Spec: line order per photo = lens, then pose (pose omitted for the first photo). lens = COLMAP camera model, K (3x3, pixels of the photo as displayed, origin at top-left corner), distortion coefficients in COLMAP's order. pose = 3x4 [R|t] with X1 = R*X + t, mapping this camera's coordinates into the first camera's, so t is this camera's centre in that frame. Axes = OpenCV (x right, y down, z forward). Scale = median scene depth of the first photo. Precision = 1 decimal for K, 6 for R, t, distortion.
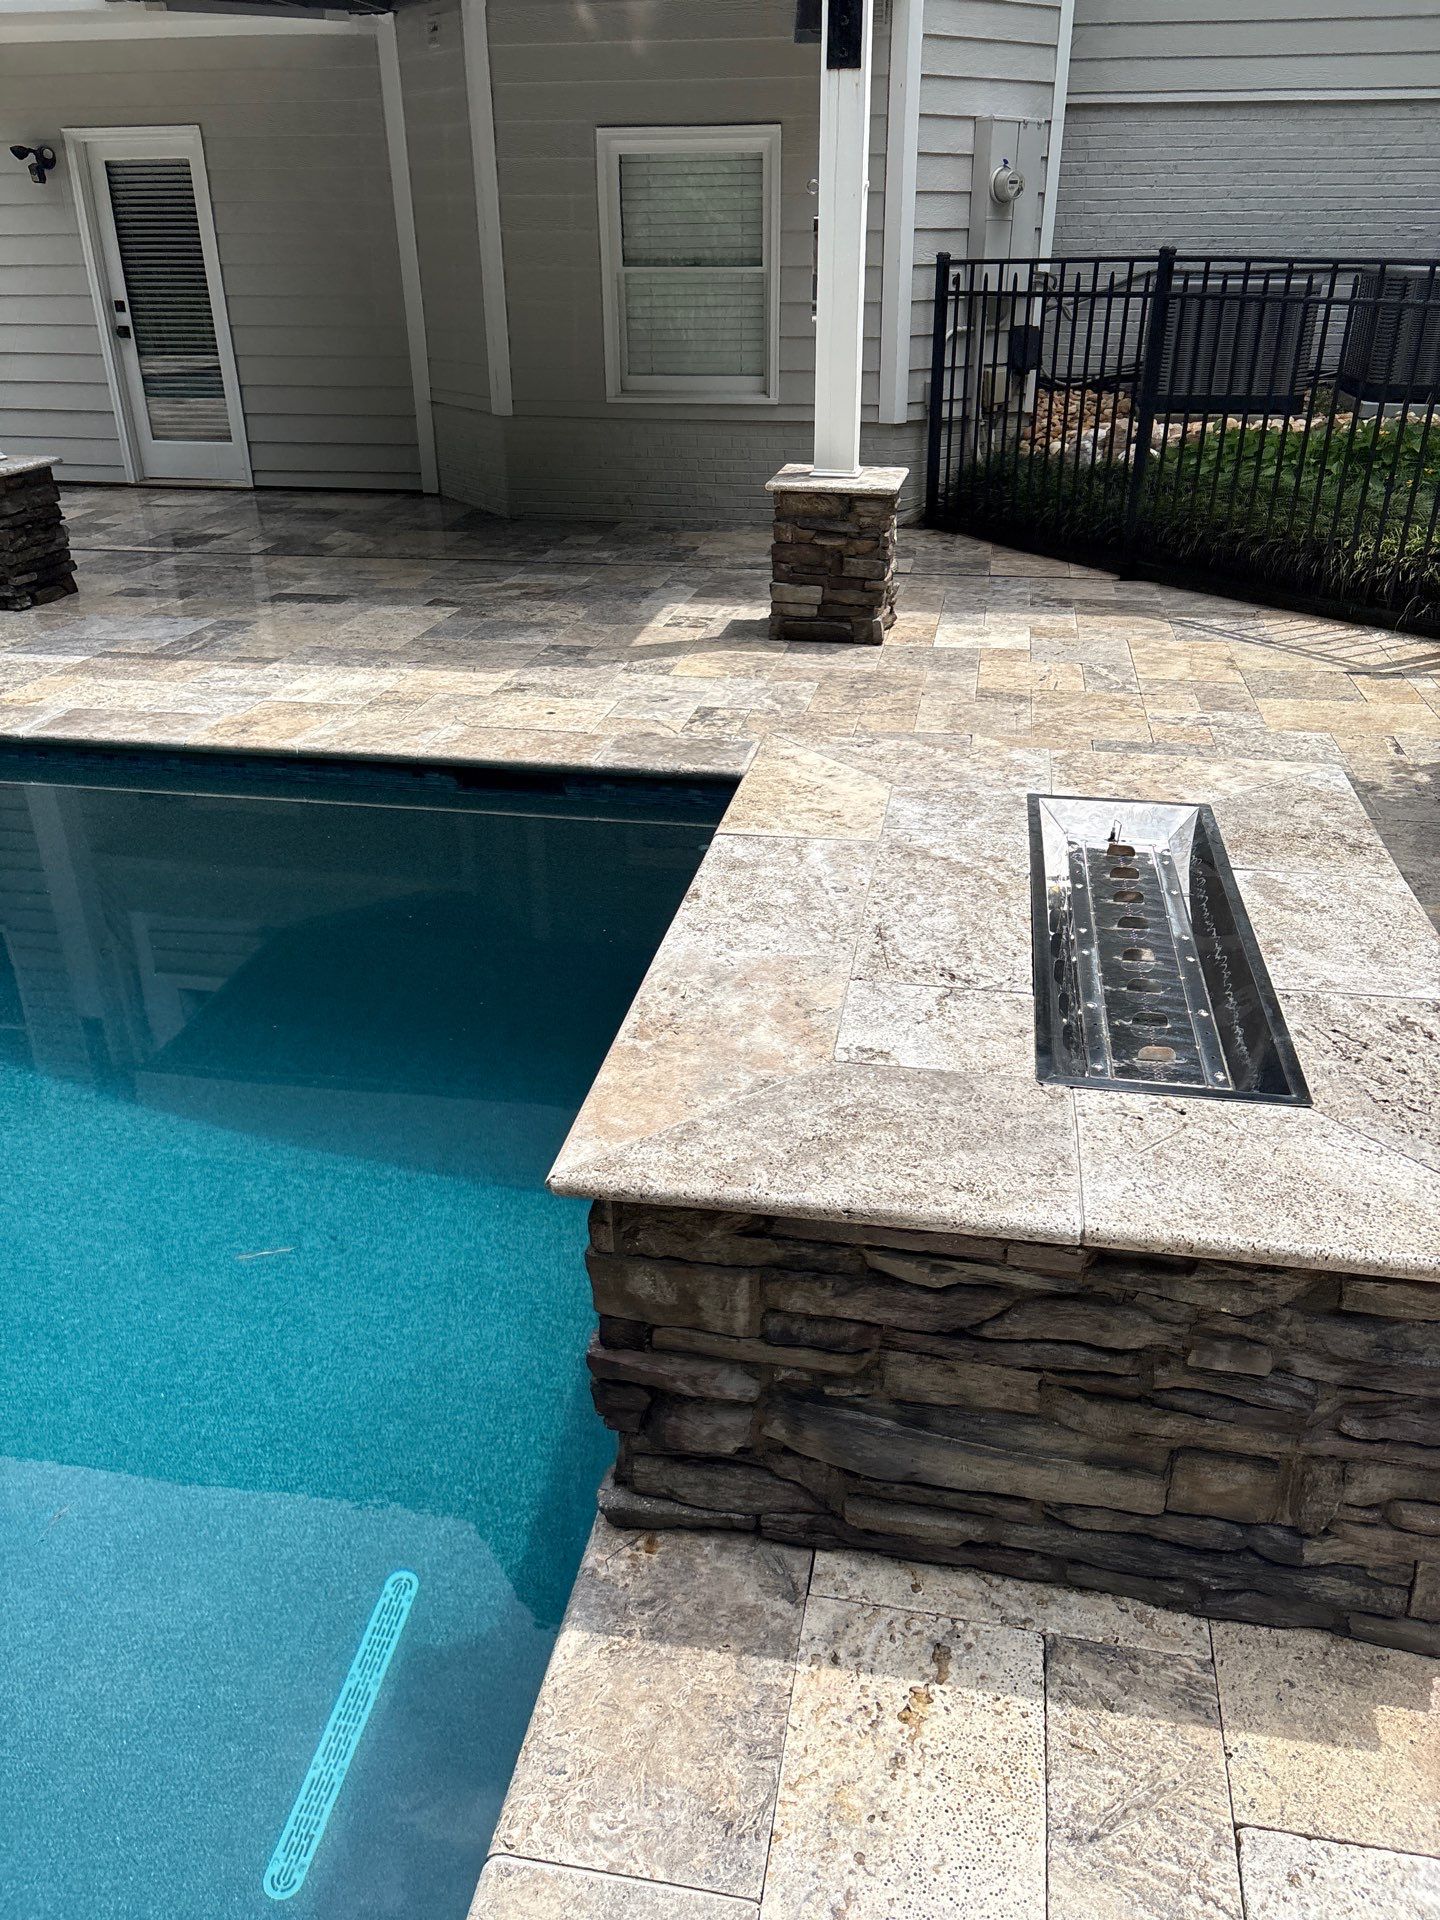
lens RADIAL K [[1462.0, 0, 720.0], [0, 1462.0, 960.0], [0, 0, 1]] dist [0.051306, -0.057126]
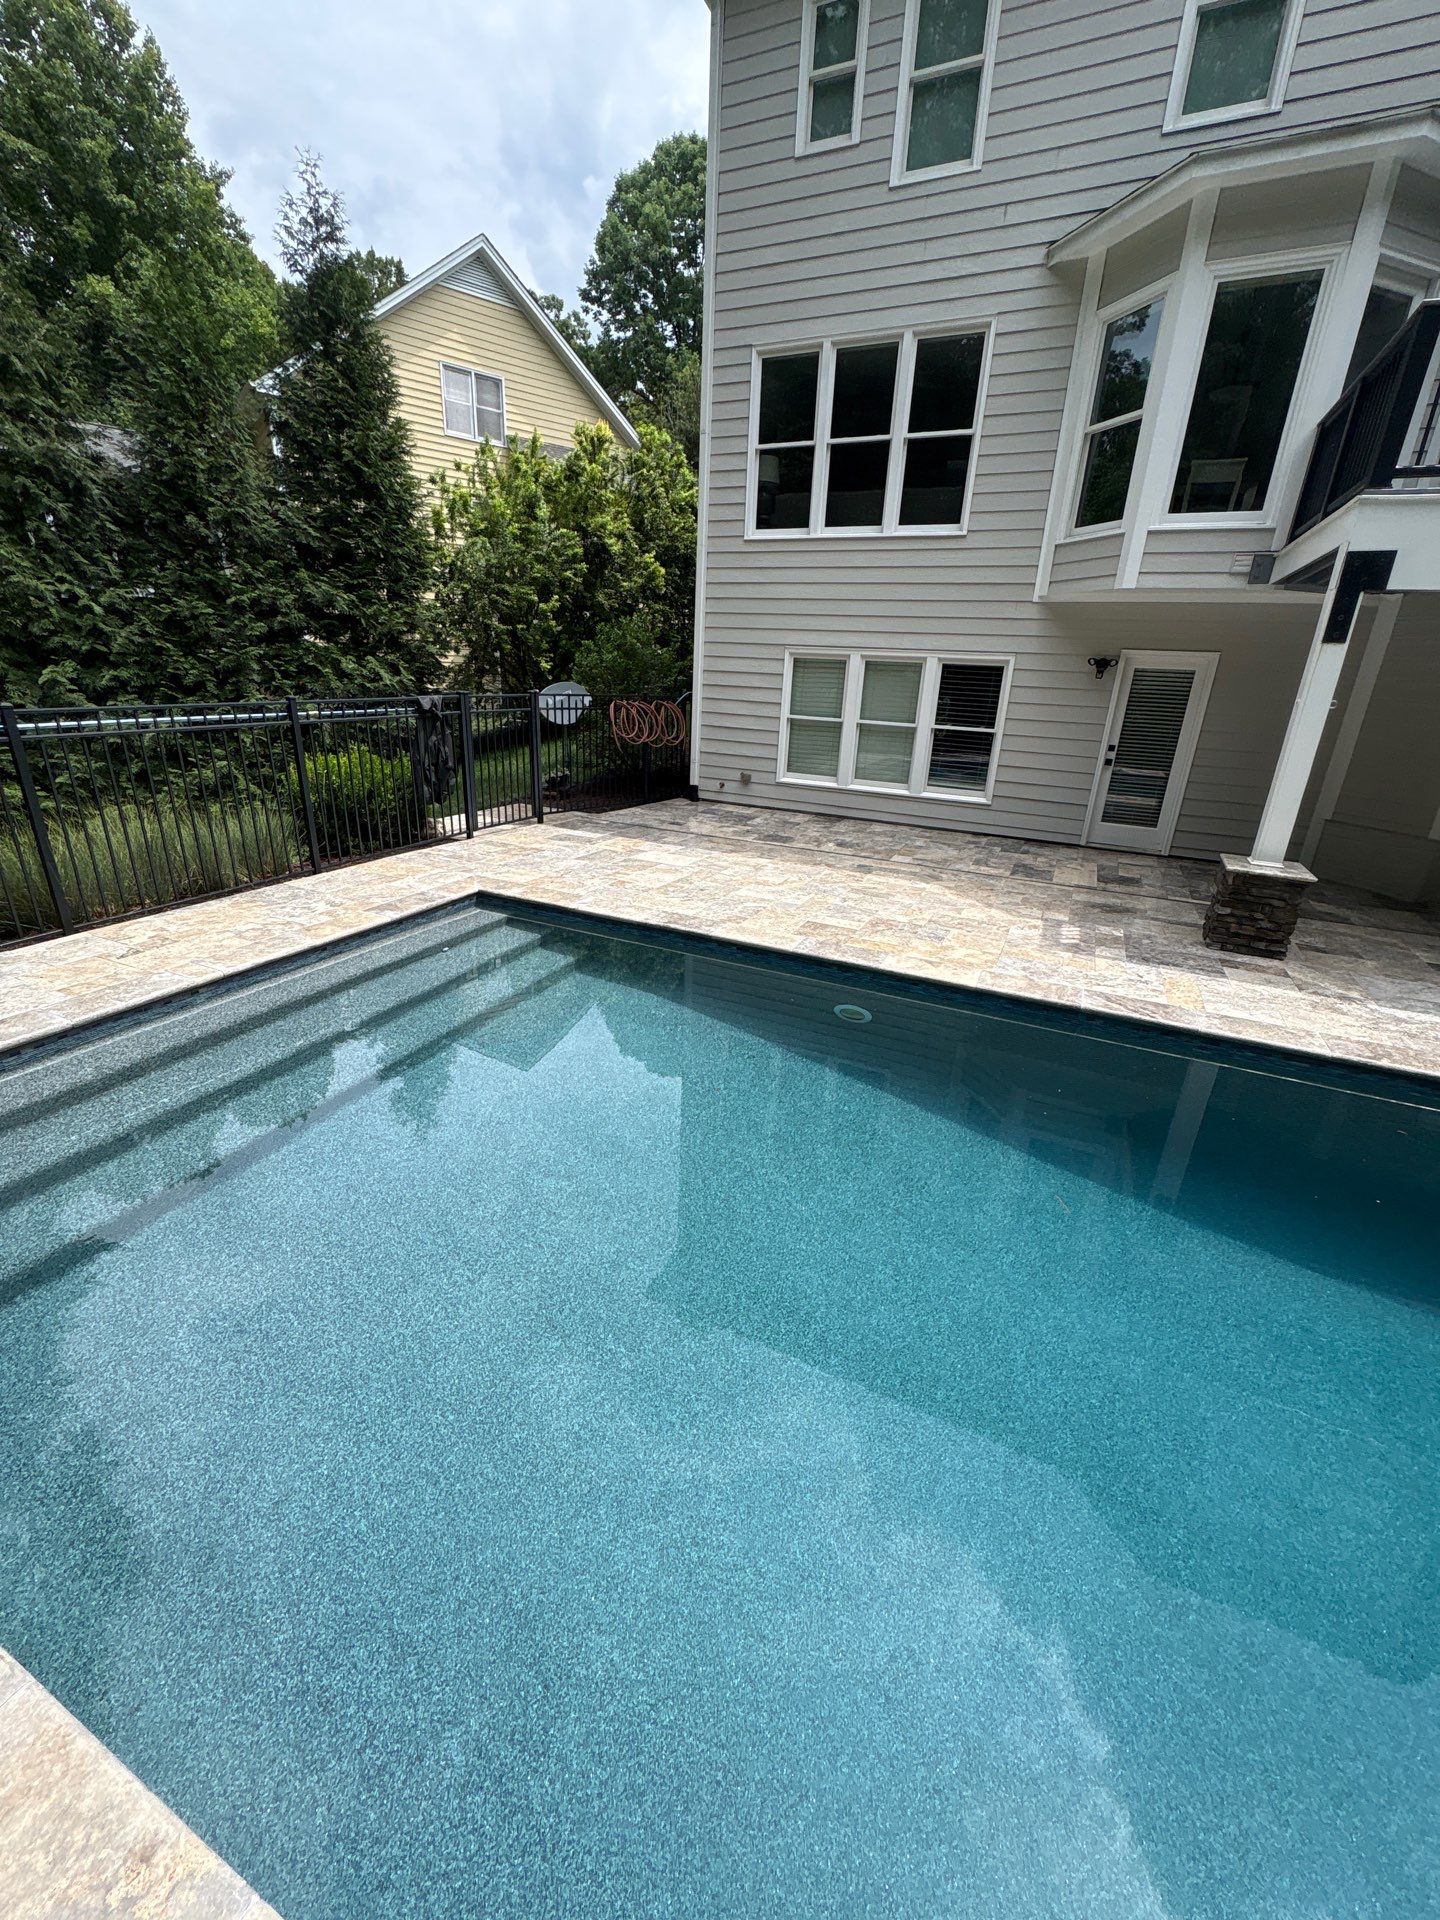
lens RADIAL K [[768.3, 0, 720.0], [0, 768.3, 960.0], [0, 0, 1]] dist [0.002598, -0.000141]
pose [[0.966050, 0.136539, -0.219328, -0.974155], [-0.158013, 0.983903, -0.083472, -0.087699], [0.204400, 0.115295, 0.972074, 0.113573]]
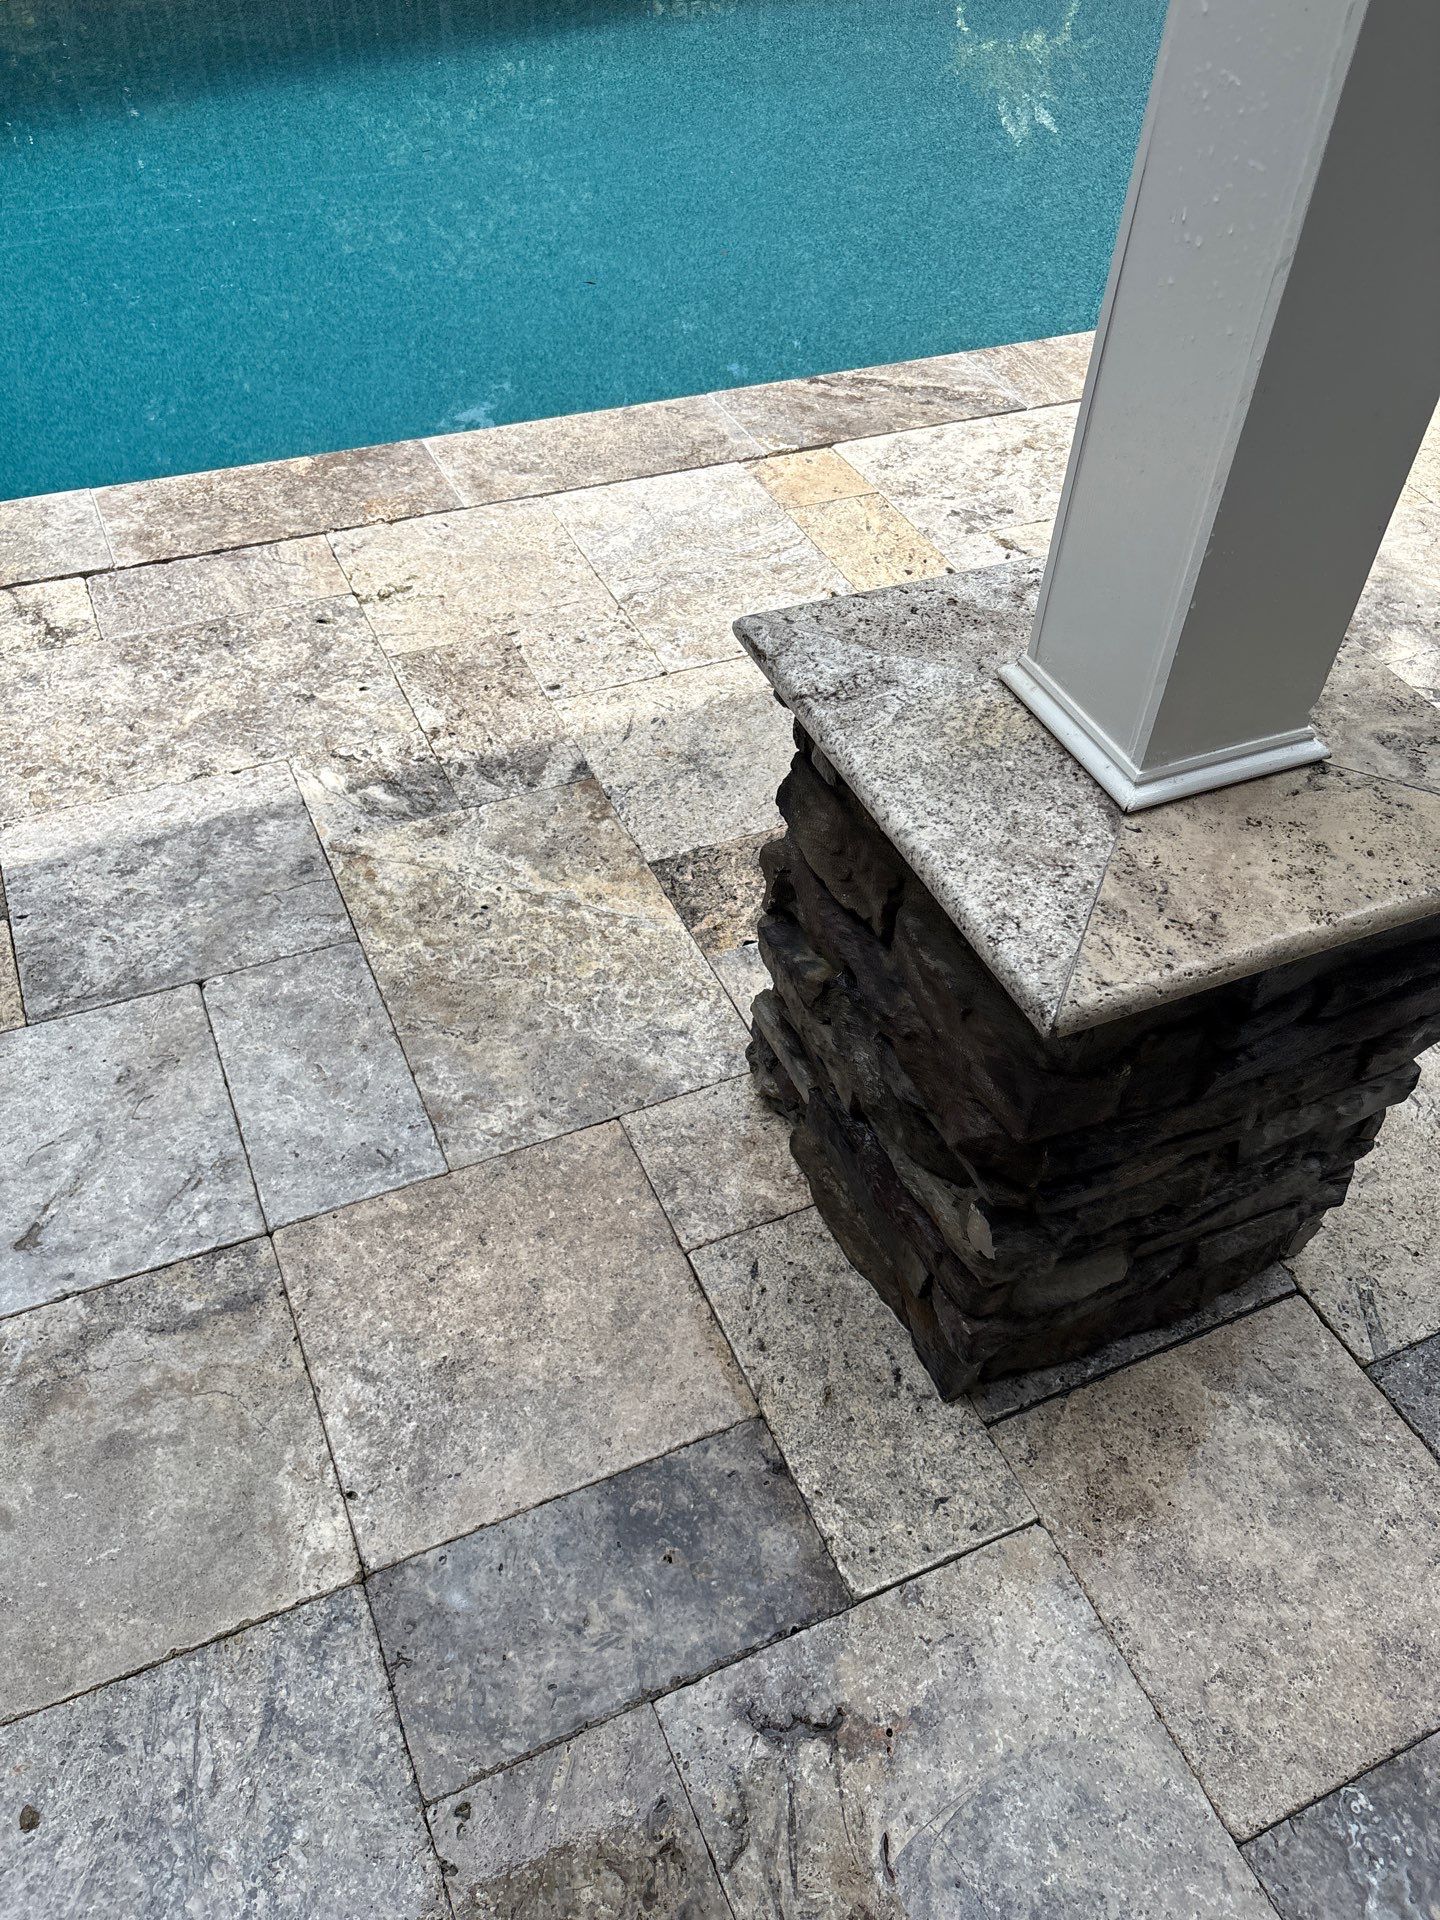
lens RADIAL K [[1465.5, 0, 720.0], [0, 1465.5, 960.0], [0, 0, 1]] dist [0.049524, -0.000781]
pose [[-0.825278, 0.383983, -0.414094, -0.415790], [-0.274706, 0.367700, 0.888444, -0.530942], [0.493410, 0.846967, -0.197972, 1.163139]]
